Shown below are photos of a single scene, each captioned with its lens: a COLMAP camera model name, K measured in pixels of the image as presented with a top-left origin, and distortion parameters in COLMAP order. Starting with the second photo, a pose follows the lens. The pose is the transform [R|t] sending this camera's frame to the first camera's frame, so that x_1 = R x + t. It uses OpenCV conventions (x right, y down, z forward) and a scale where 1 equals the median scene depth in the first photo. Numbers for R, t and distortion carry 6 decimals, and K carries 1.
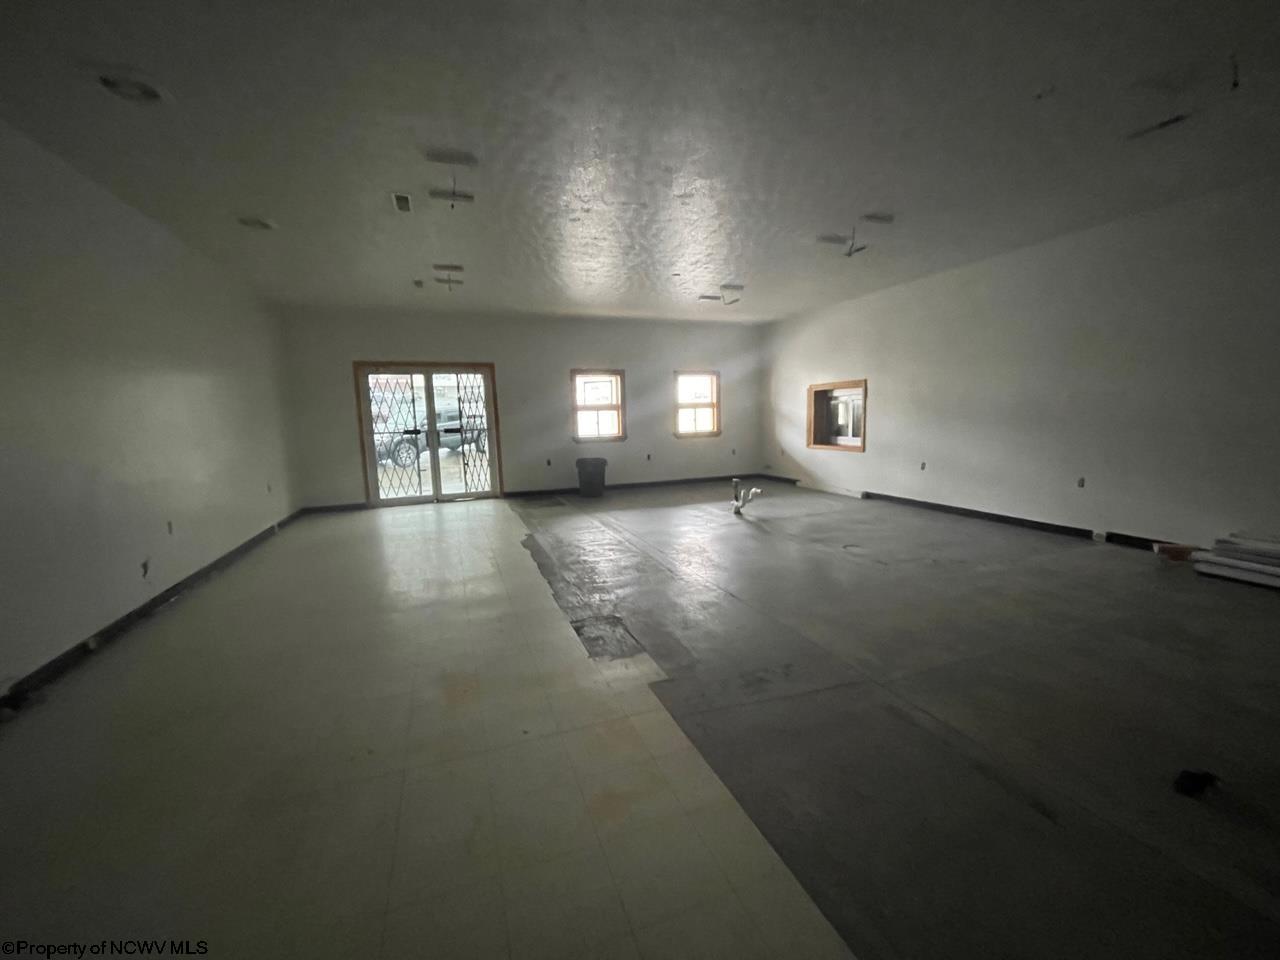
lens RADIAL K [[513.2, 0, 640.2], [0, 513.2, 479.1], [0, 0, 1]] dist [0.001060, -0.002335]
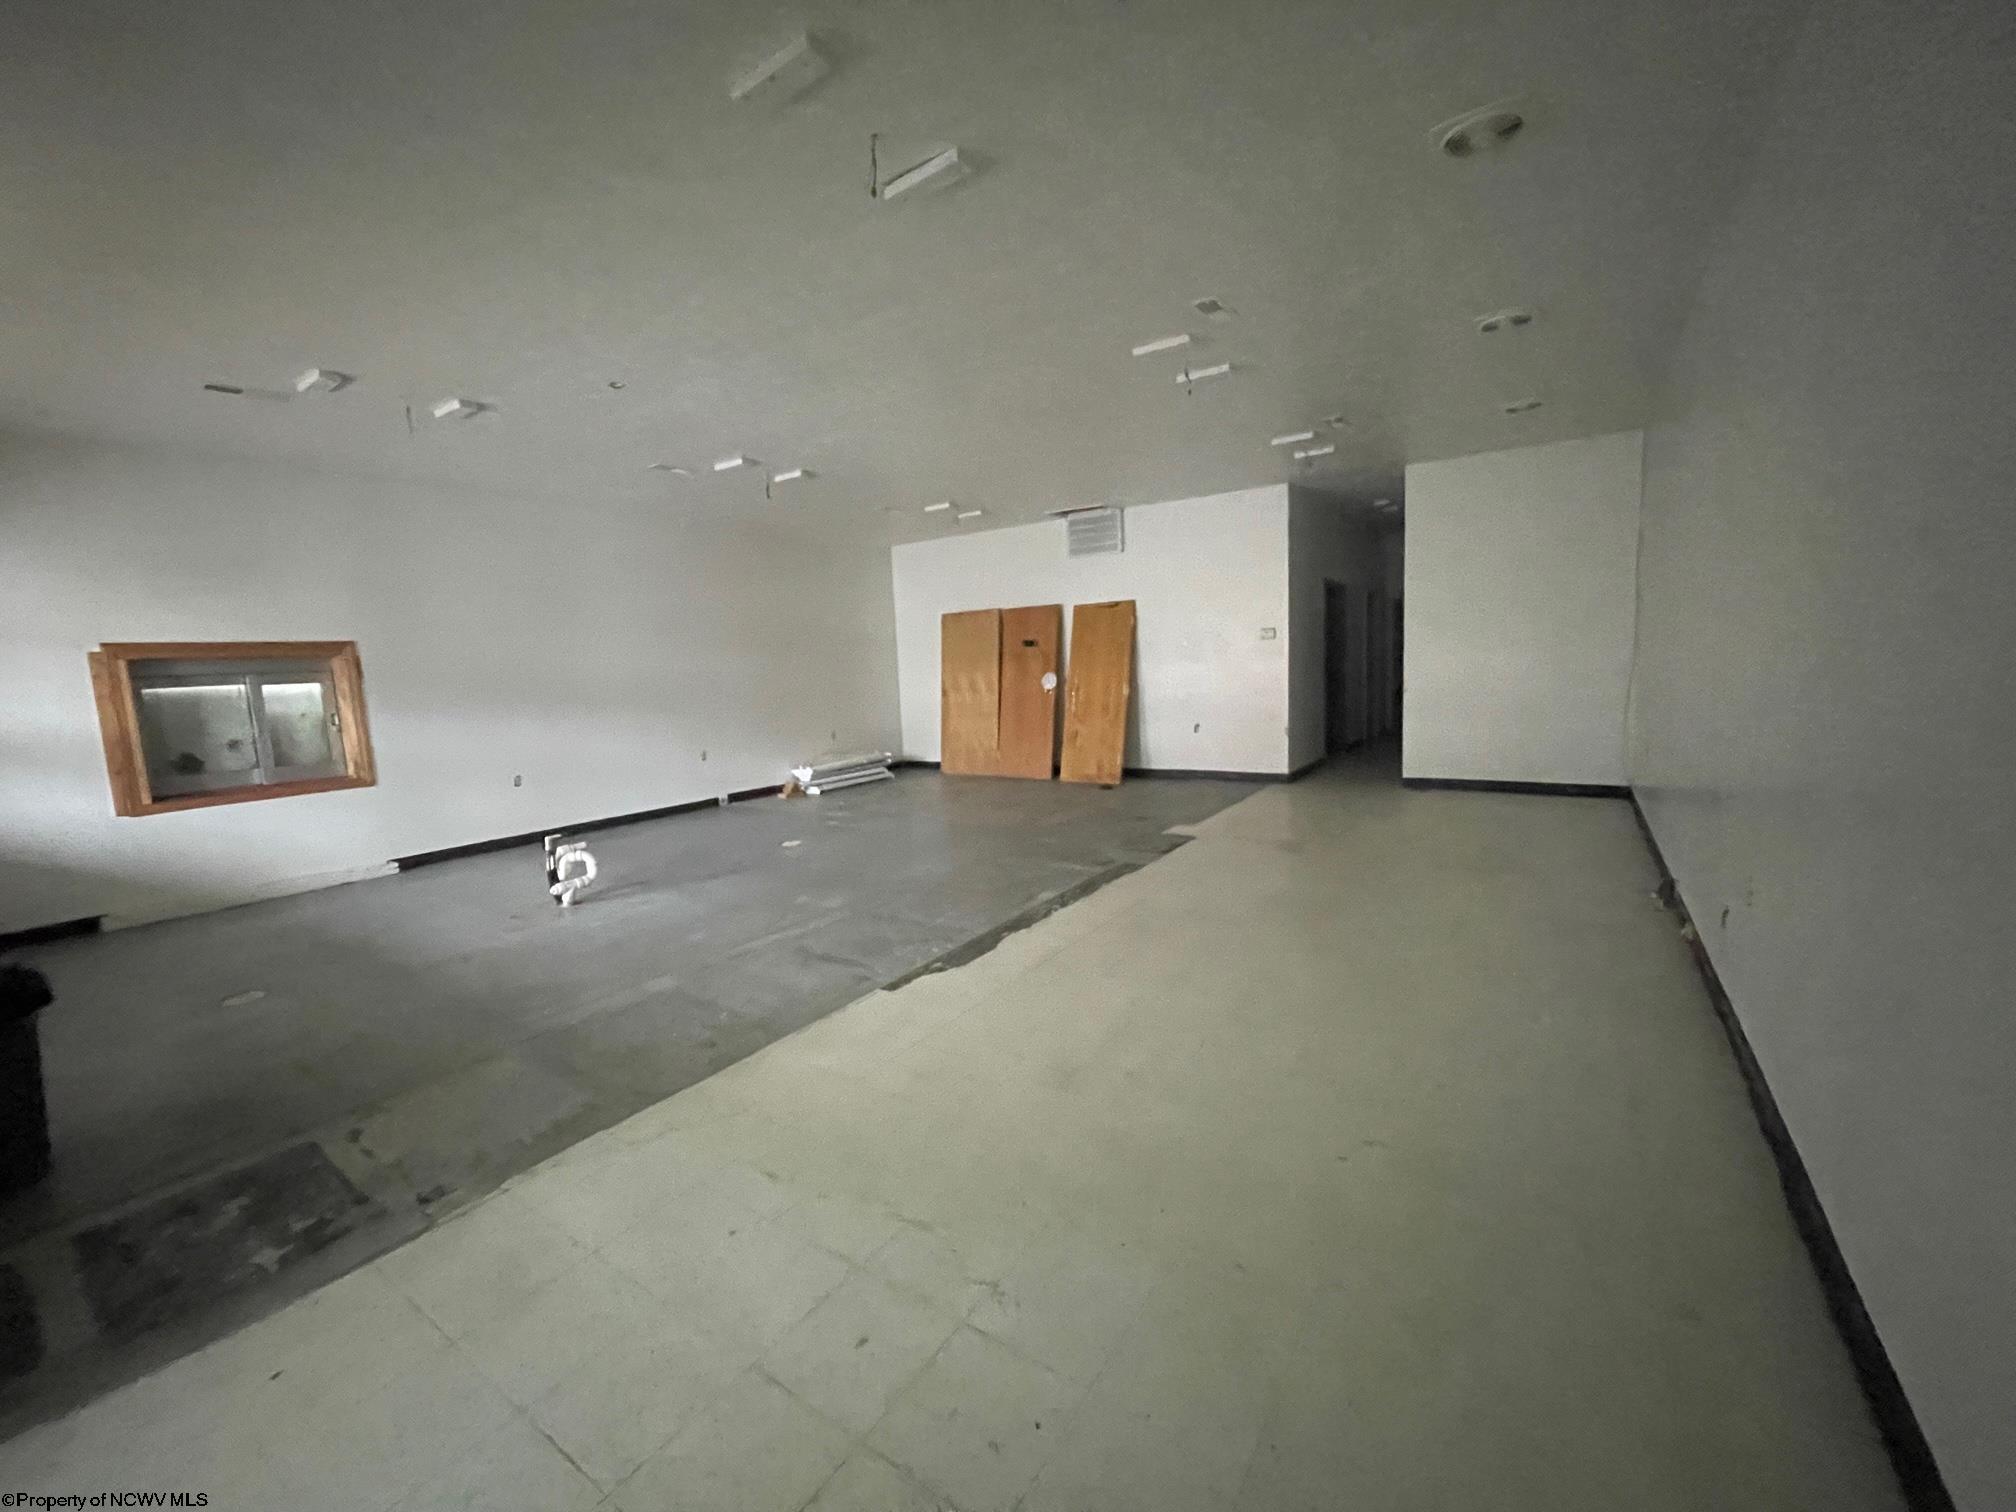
lens RADIAL K [[808.3, 0, 1007.5], [0, 808.3, 757.6], [0, 0, 1]] dist [0.001060, -0.002335]
pose [[-0.532683, -0.047016, 0.845008, -0.646645], [0.176300, 0.970387, 0.165129, -0.114070], [-0.827748, 0.236936, -0.508620, 1.001962]]
